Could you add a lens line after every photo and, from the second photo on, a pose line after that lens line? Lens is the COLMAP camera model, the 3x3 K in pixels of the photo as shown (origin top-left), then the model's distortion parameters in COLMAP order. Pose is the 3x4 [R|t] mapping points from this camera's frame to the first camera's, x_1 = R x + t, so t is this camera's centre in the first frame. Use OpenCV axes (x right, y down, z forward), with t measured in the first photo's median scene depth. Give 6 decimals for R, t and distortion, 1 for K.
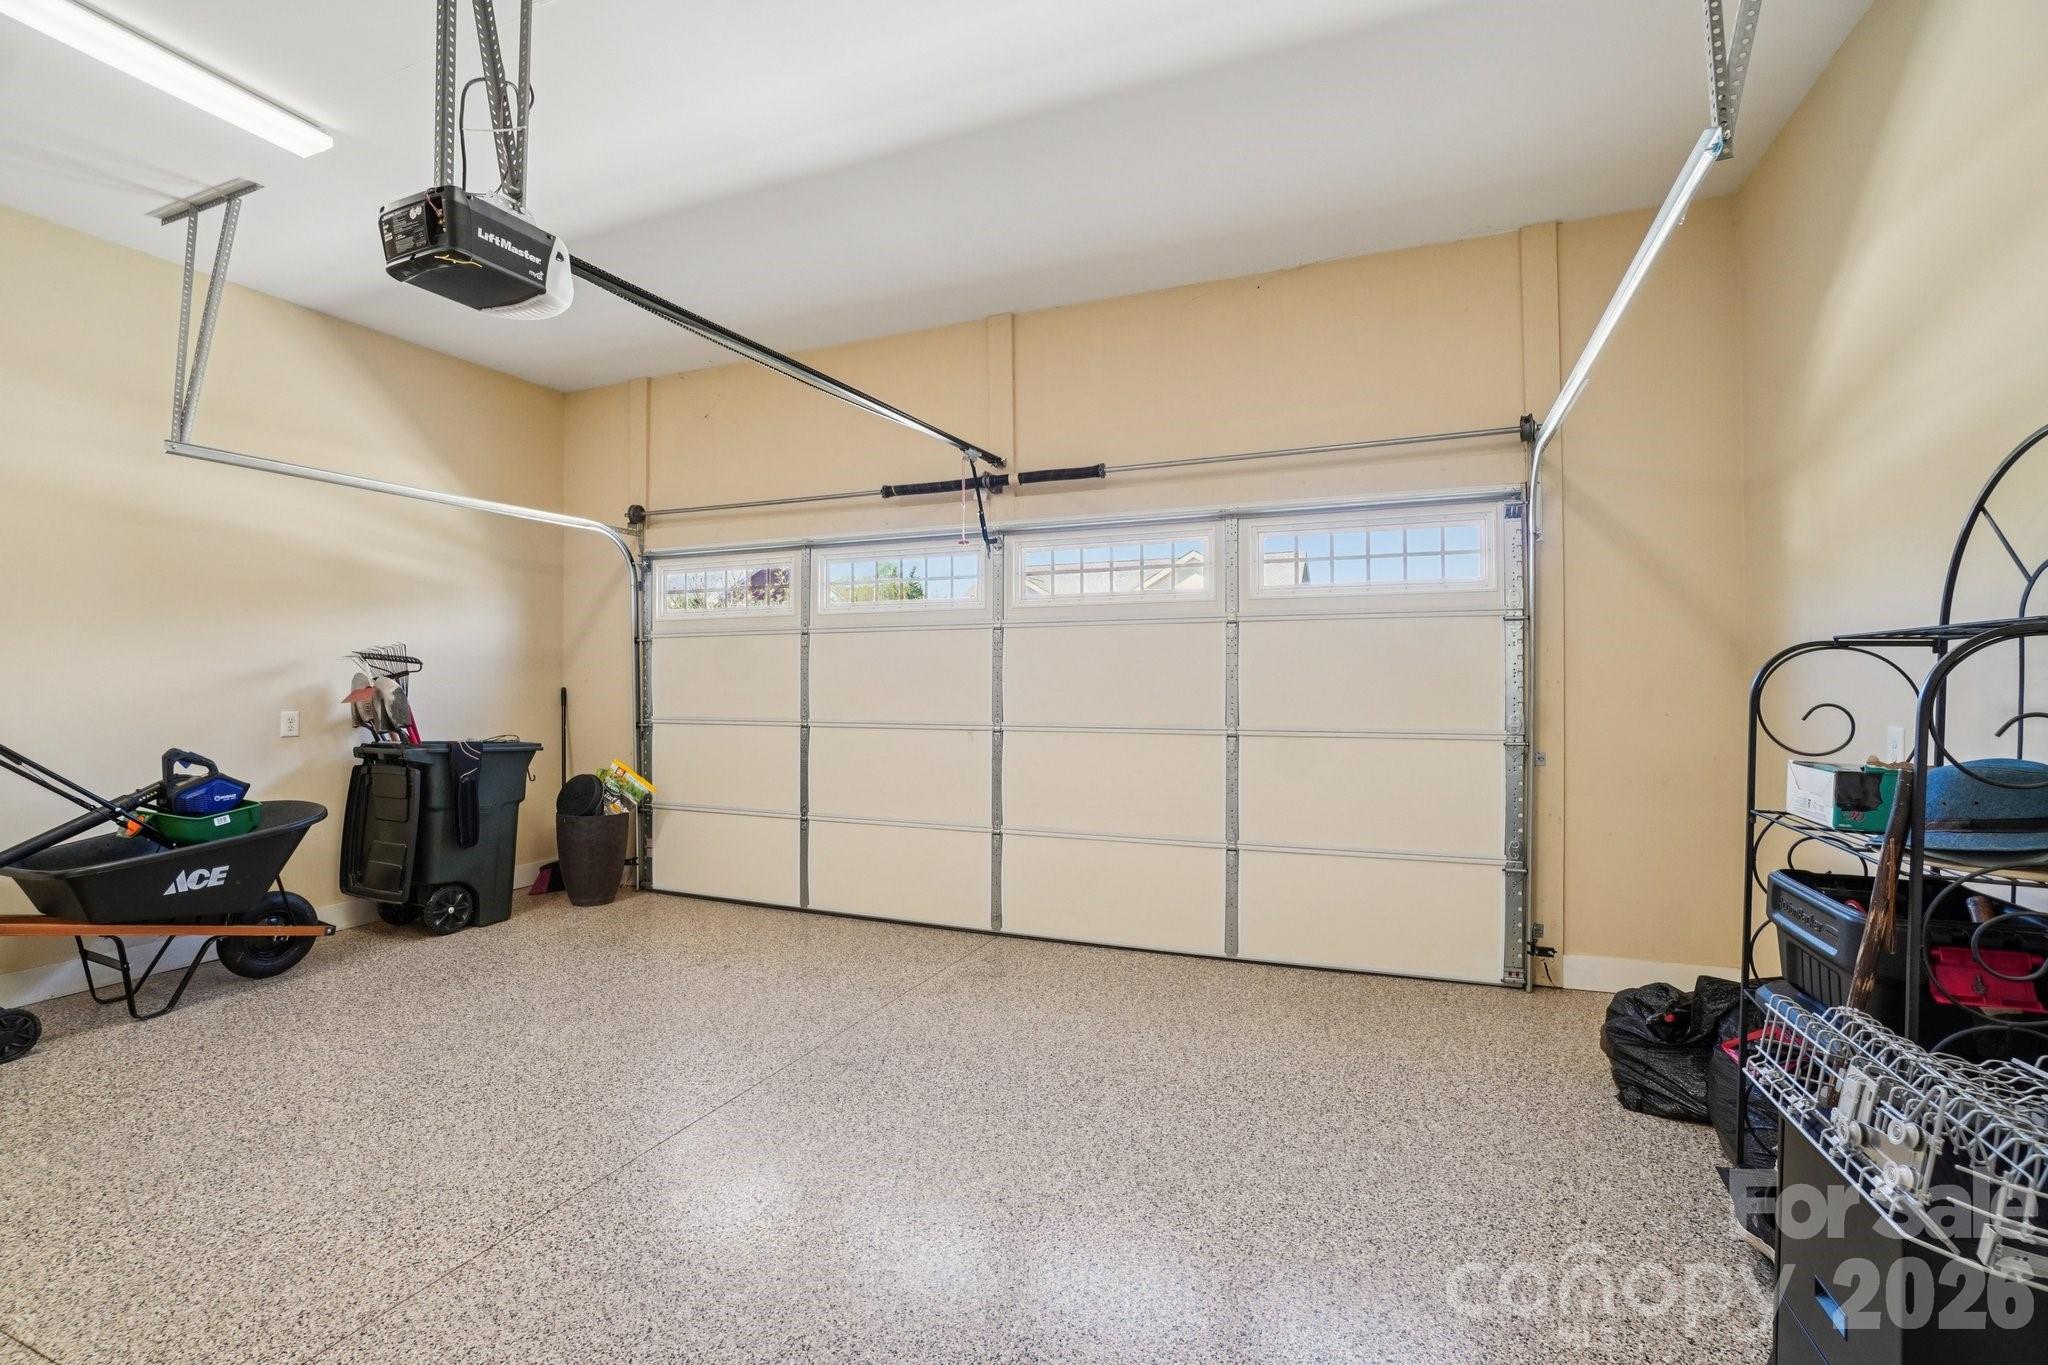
lens RADIAL K [[907.1, 0, 1018.3], [0, 907.1, 663.4], [0, 0, 1]] dist [-0.060569, 0.020429]
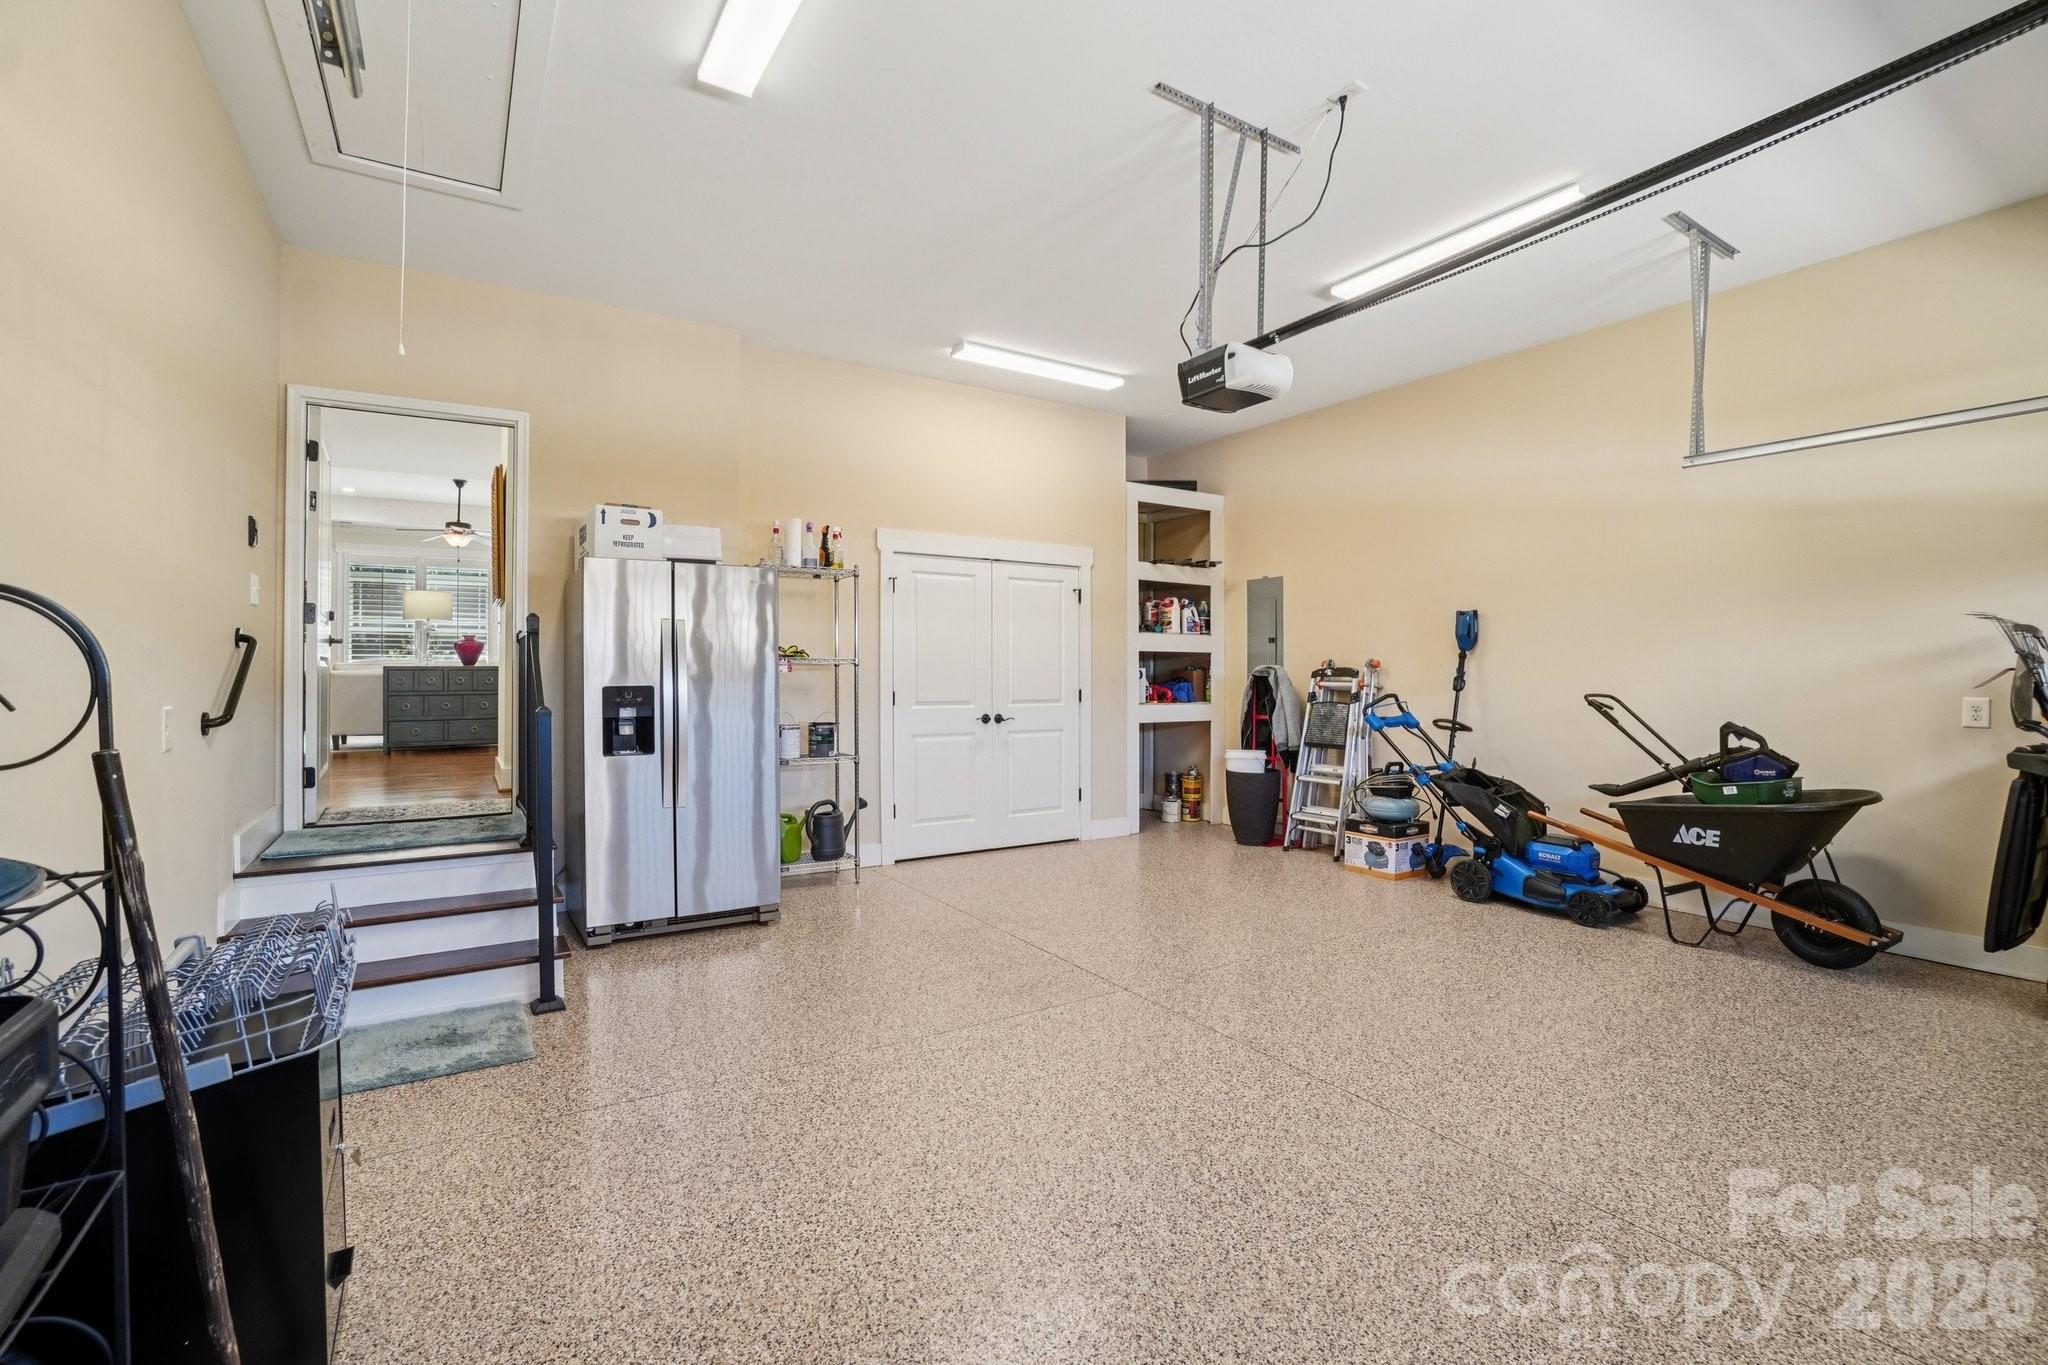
lens RADIAL K [[907.1, 0, 1018.3], [0, 907.1, 663.4], [0, 0, 1]] dist [-0.060569, 0.020429]
pose [[-0.575069, -0.002429, -0.818101, 0.498053], [0.016537, 0.999757, -0.014593, 0.023787], [0.817938, -0.021921, -0.574889, 0.921382]]
